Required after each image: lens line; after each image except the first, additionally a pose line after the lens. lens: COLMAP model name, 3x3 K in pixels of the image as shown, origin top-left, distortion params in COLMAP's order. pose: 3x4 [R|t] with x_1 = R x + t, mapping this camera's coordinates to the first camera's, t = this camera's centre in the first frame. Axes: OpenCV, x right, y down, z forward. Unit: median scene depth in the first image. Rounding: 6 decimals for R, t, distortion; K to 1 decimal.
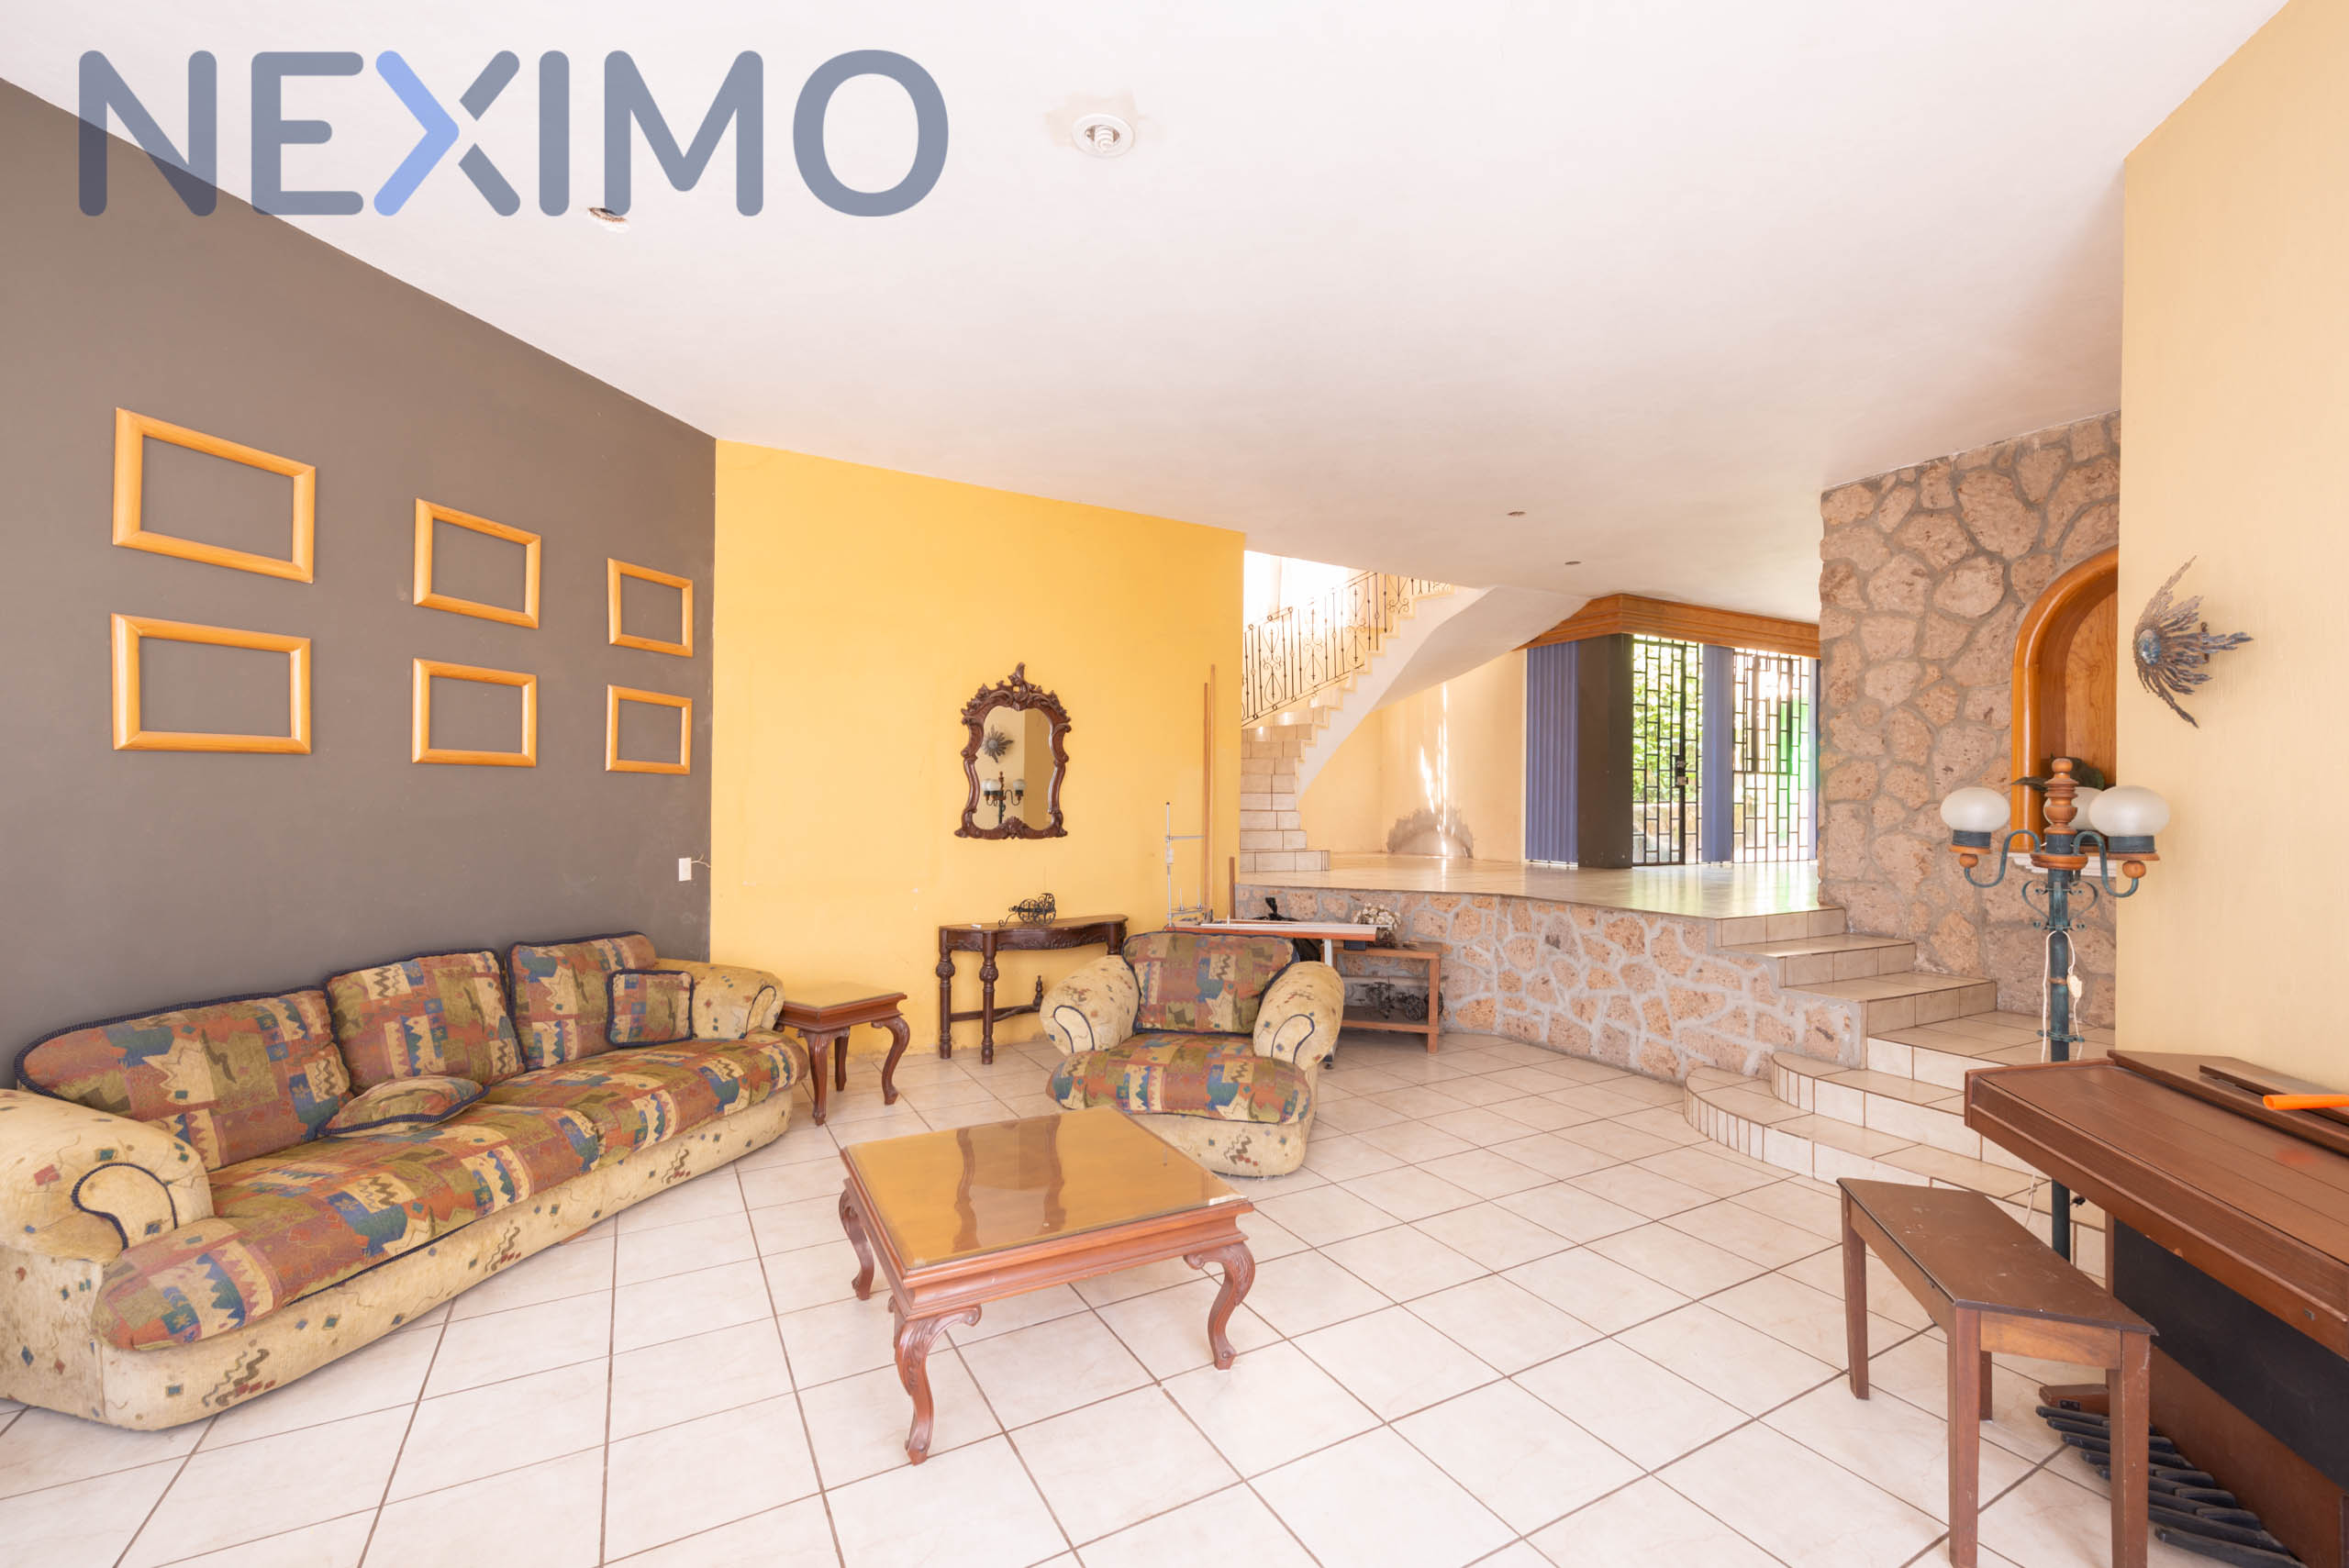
lens RADIAL K [[932.5, 0, 1177.9], [0, 932.5, 795.3], [0, 0, 1]] dist [0.002928, -0.000143]
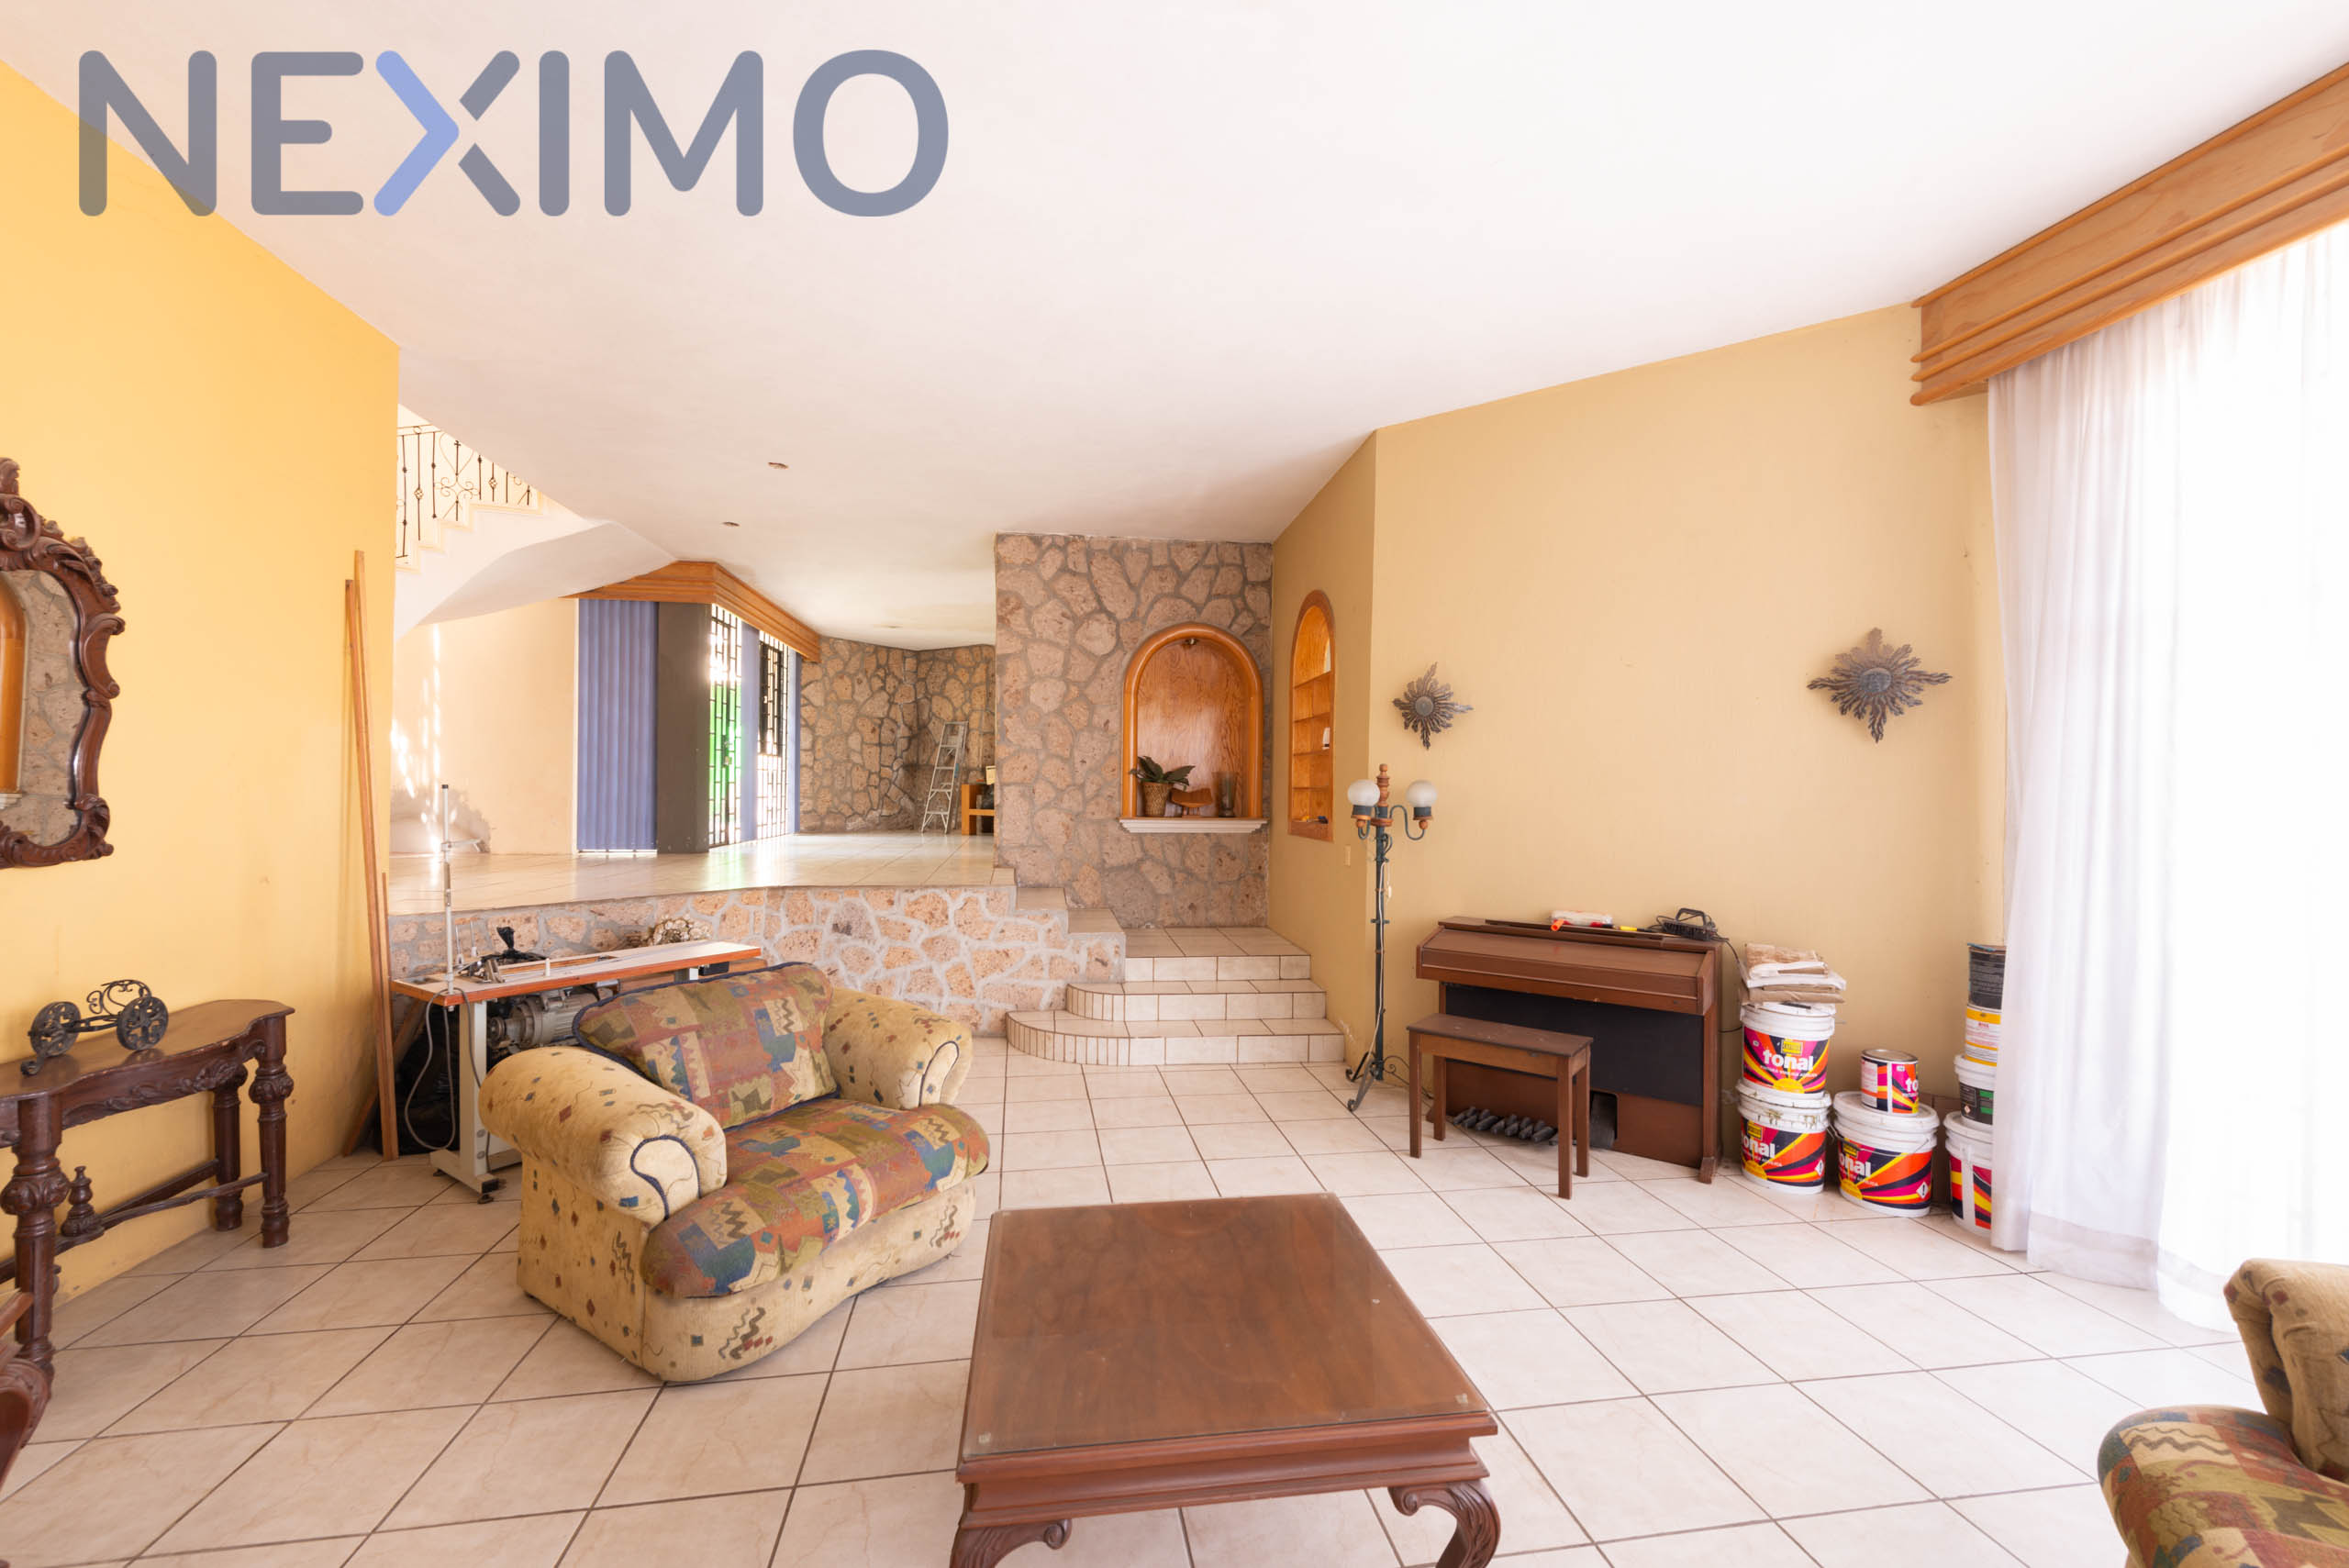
lens RADIAL K [[932.5, 0, 1174.1], [0, 932.5, 790.6], [0, 0, 1]] dist [0.002928, -0.000143]
pose [[0.345557, -0.005061, 0.938384, -0.415529], [-0.013127, 0.999862, 0.010227, -0.000638], [-0.938306, -0.015852, 0.345443, 0.375451]]
